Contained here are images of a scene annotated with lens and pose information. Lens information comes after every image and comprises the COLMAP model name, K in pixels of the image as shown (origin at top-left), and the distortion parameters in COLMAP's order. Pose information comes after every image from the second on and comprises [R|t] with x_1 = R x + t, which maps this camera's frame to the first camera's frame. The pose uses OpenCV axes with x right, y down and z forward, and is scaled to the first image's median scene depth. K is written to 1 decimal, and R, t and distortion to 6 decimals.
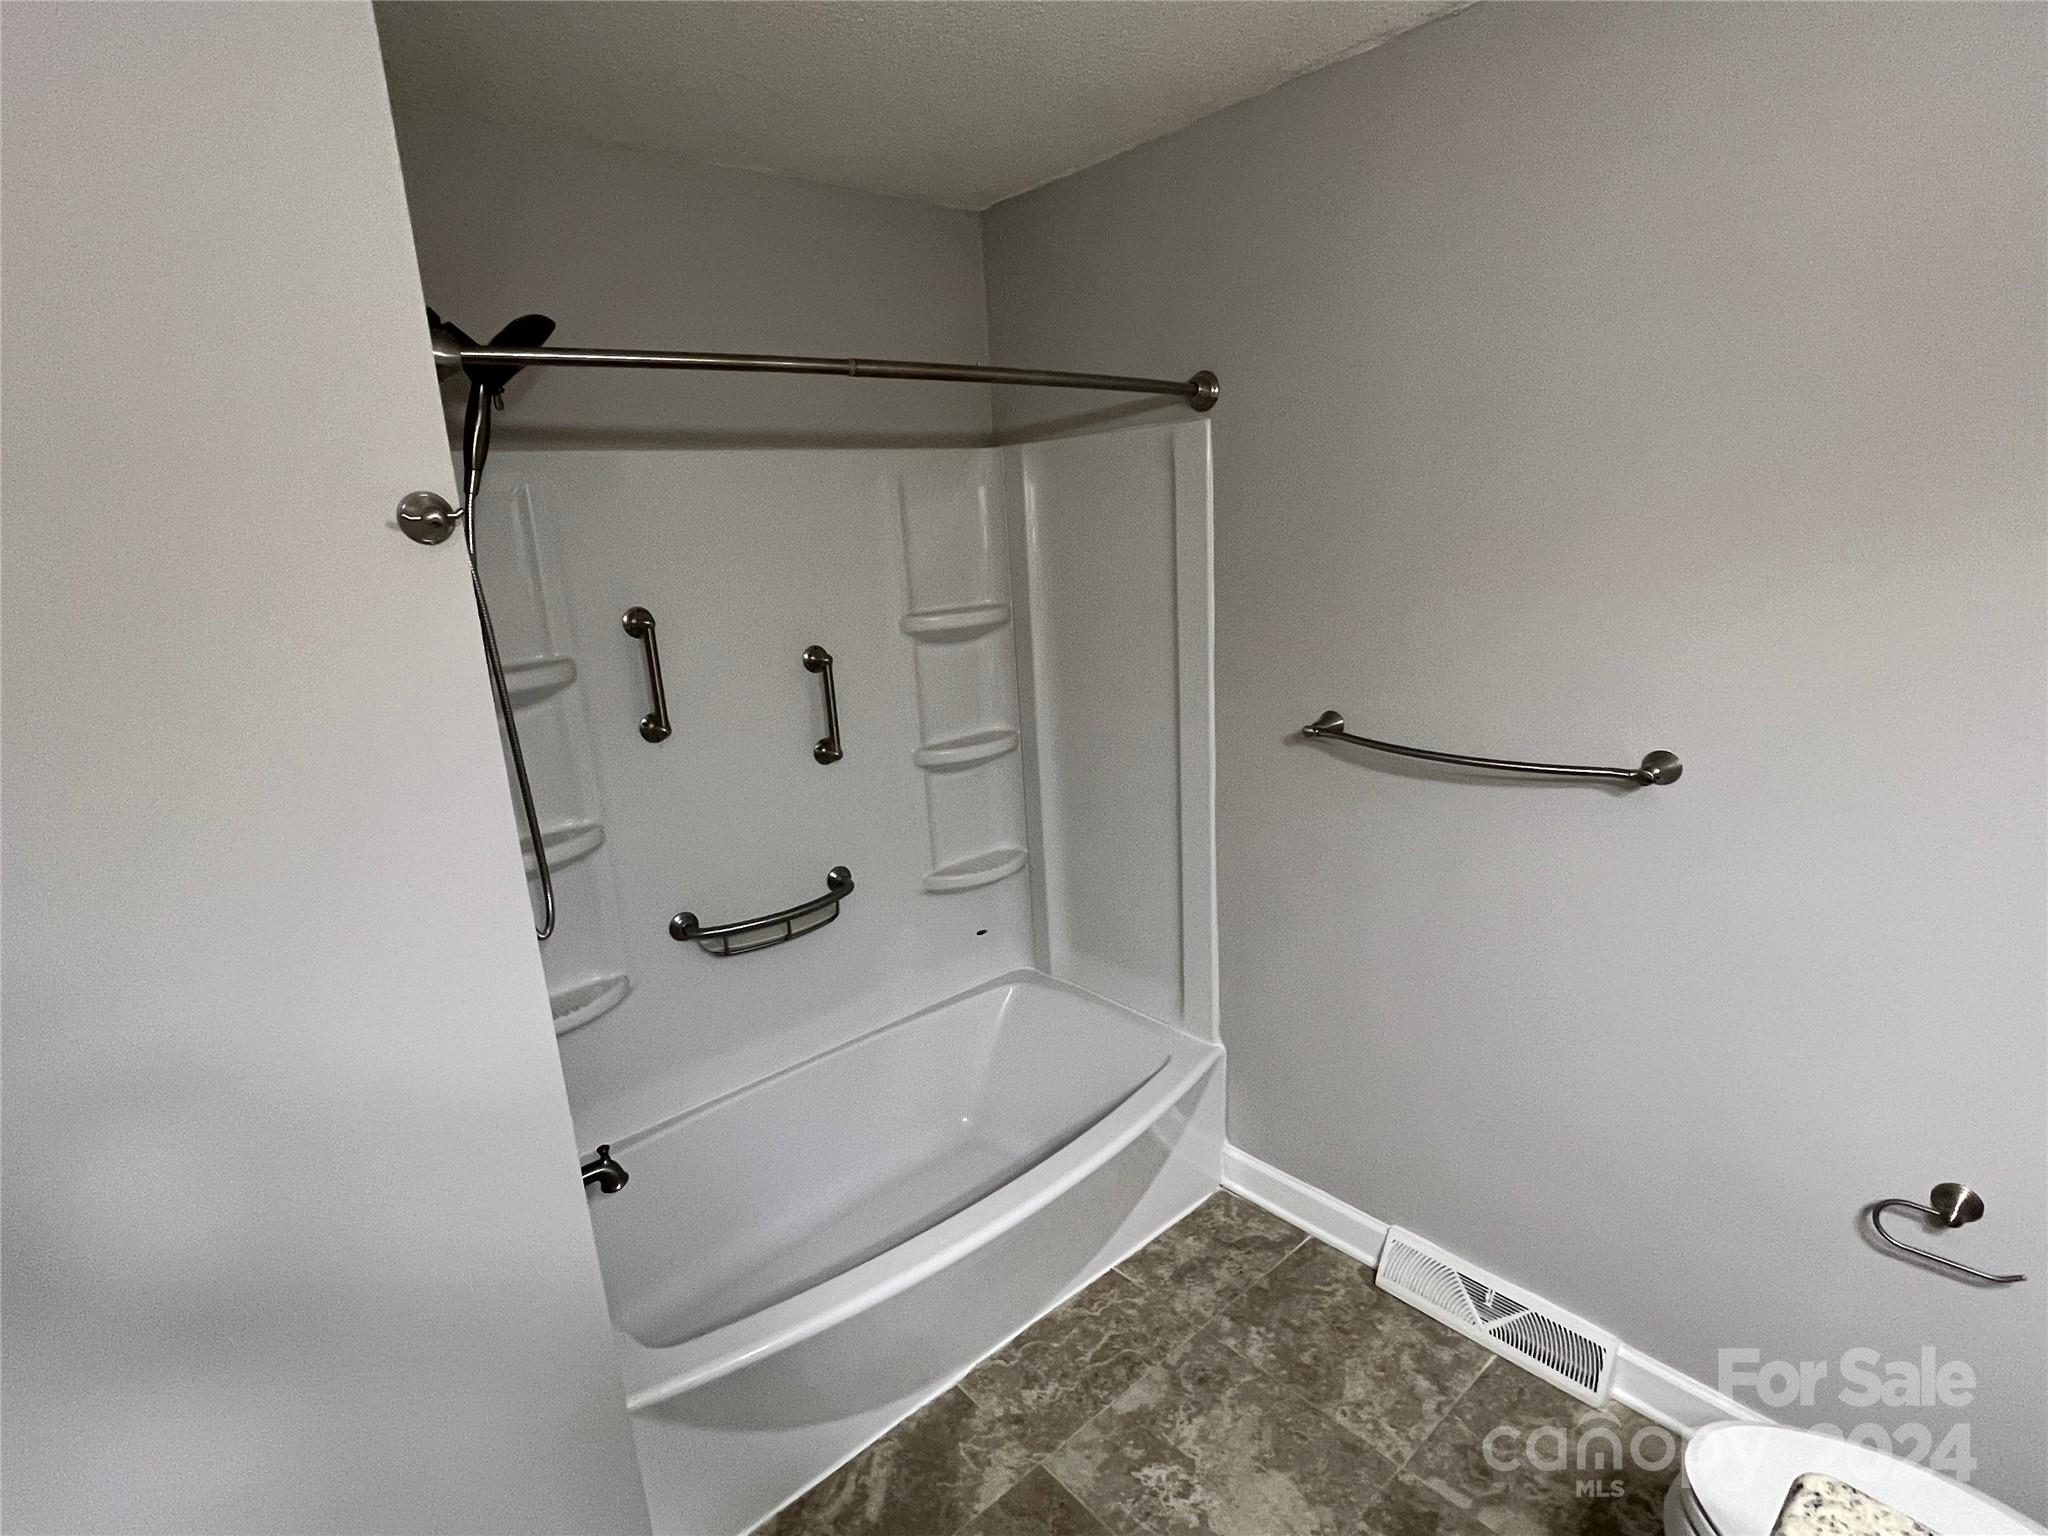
lens RADIAL K [[1016.5, 0, 1026.7], [0, 1016.5, 772.7], [0, 0, 1]] dist [-0.002936, 0.000312]
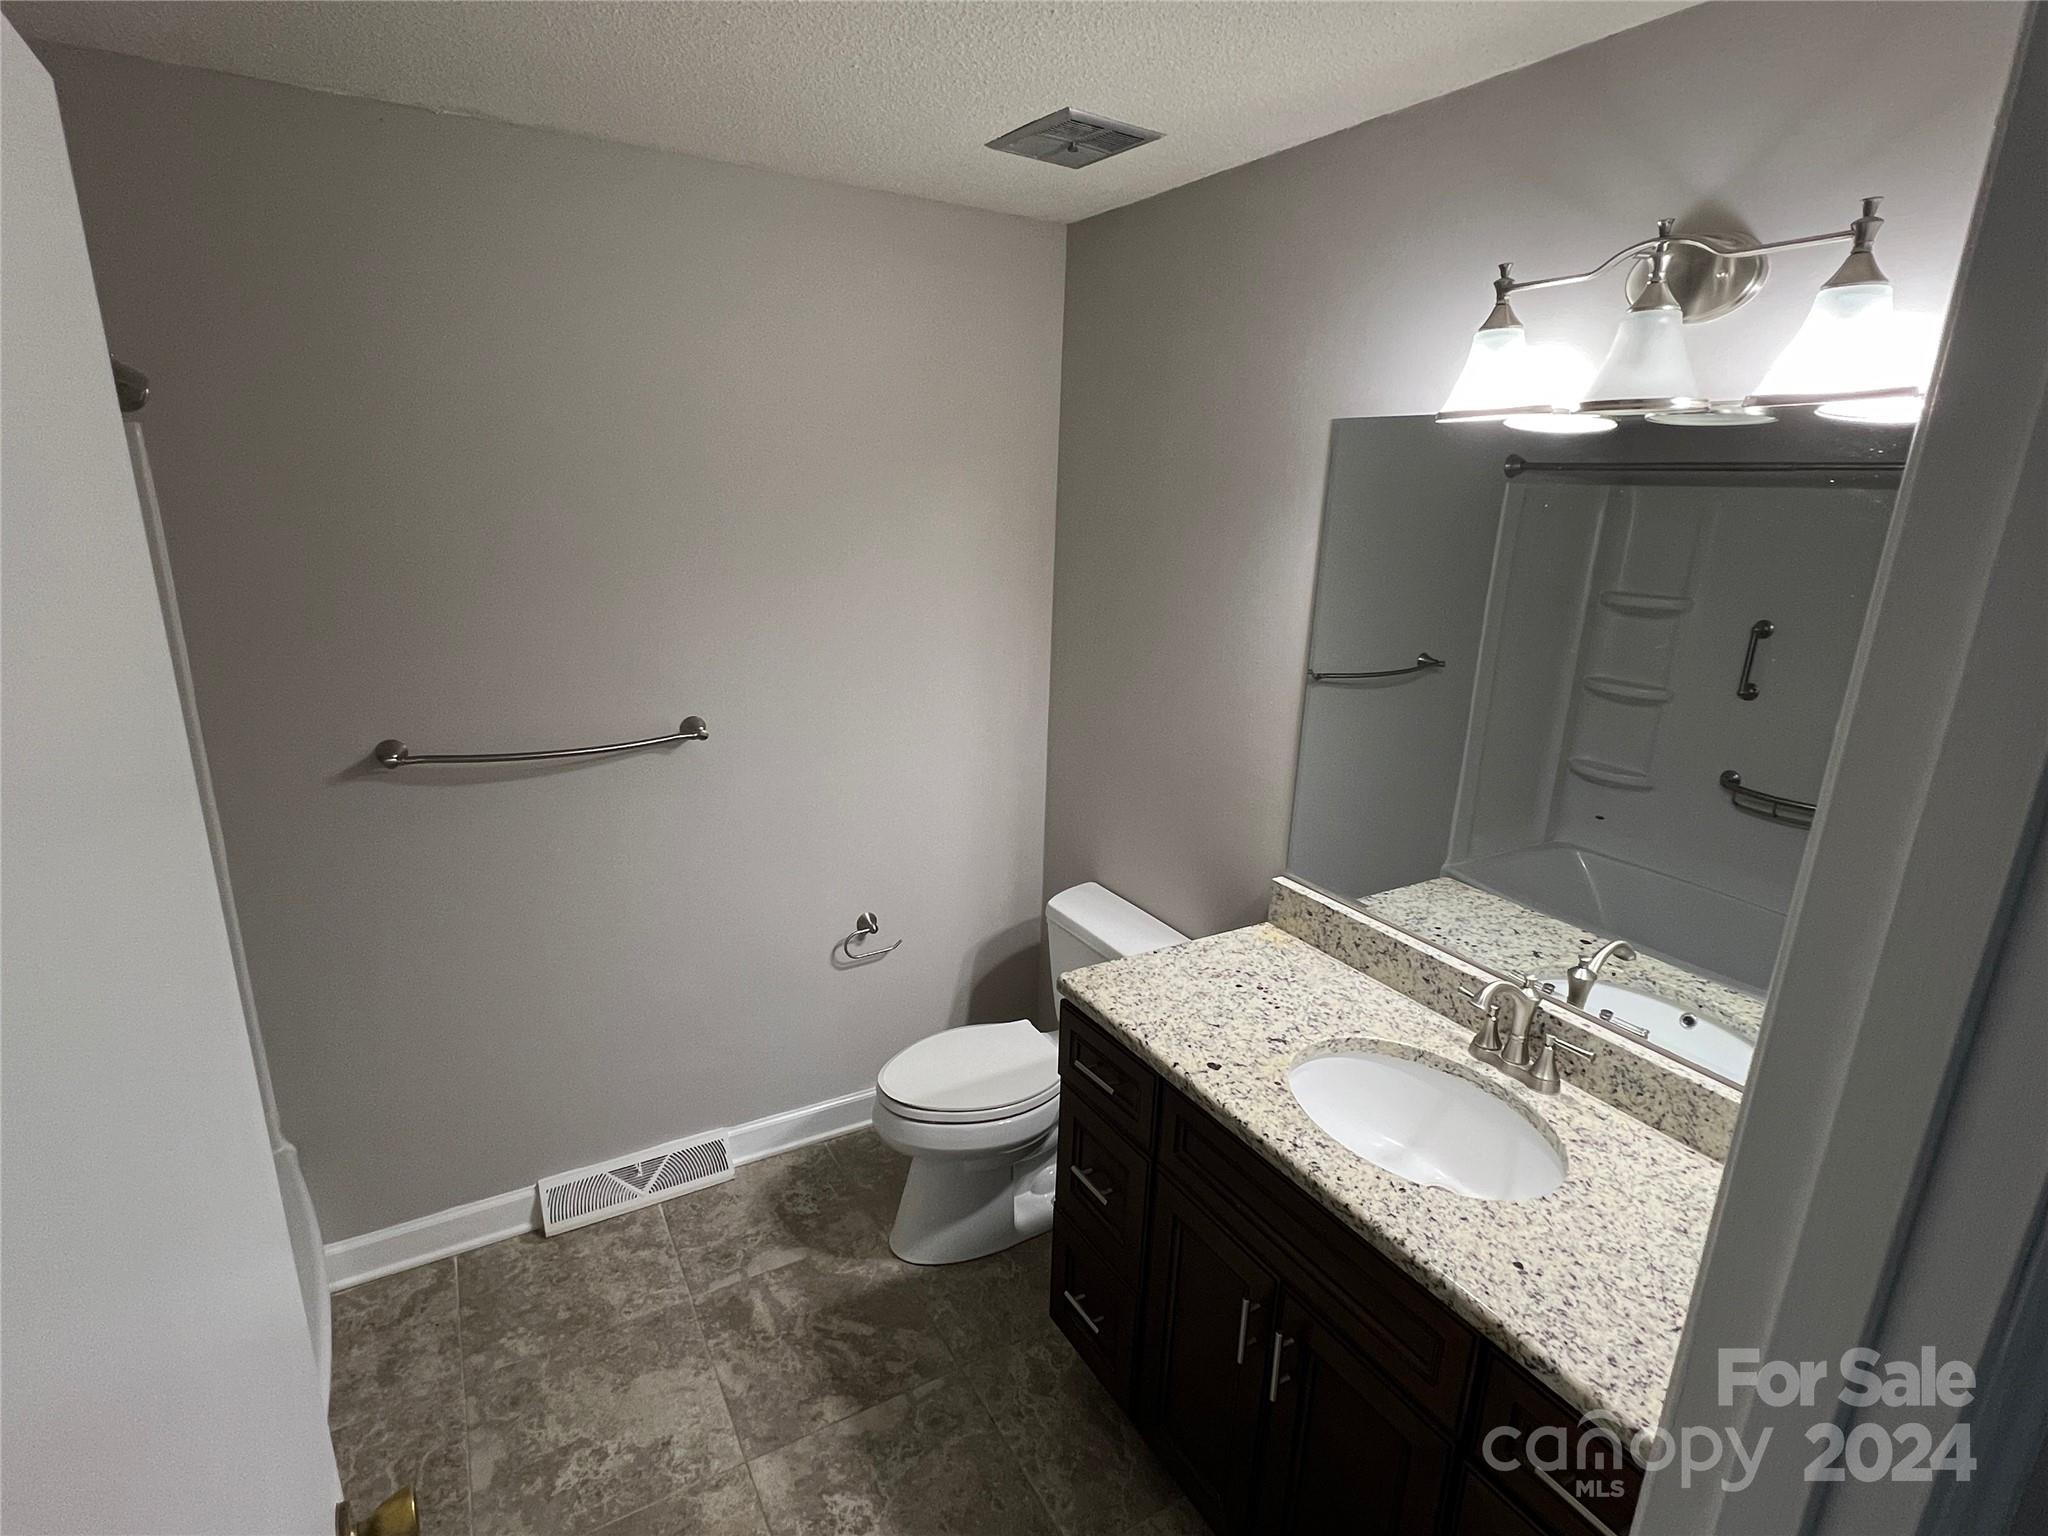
lens RADIAL K [[1016.5, 0, 1026.7], [0, 1016.5, 772.7], [0, 0, 1]] dist [-0.002936, 0.000312]
pose [[0.178945, -0.202476, 0.962799, -0.598528], [0.196067, 0.966305, 0.166772, -0.078932], [-0.964125, 0.158930, 0.212615, 0.197485]]
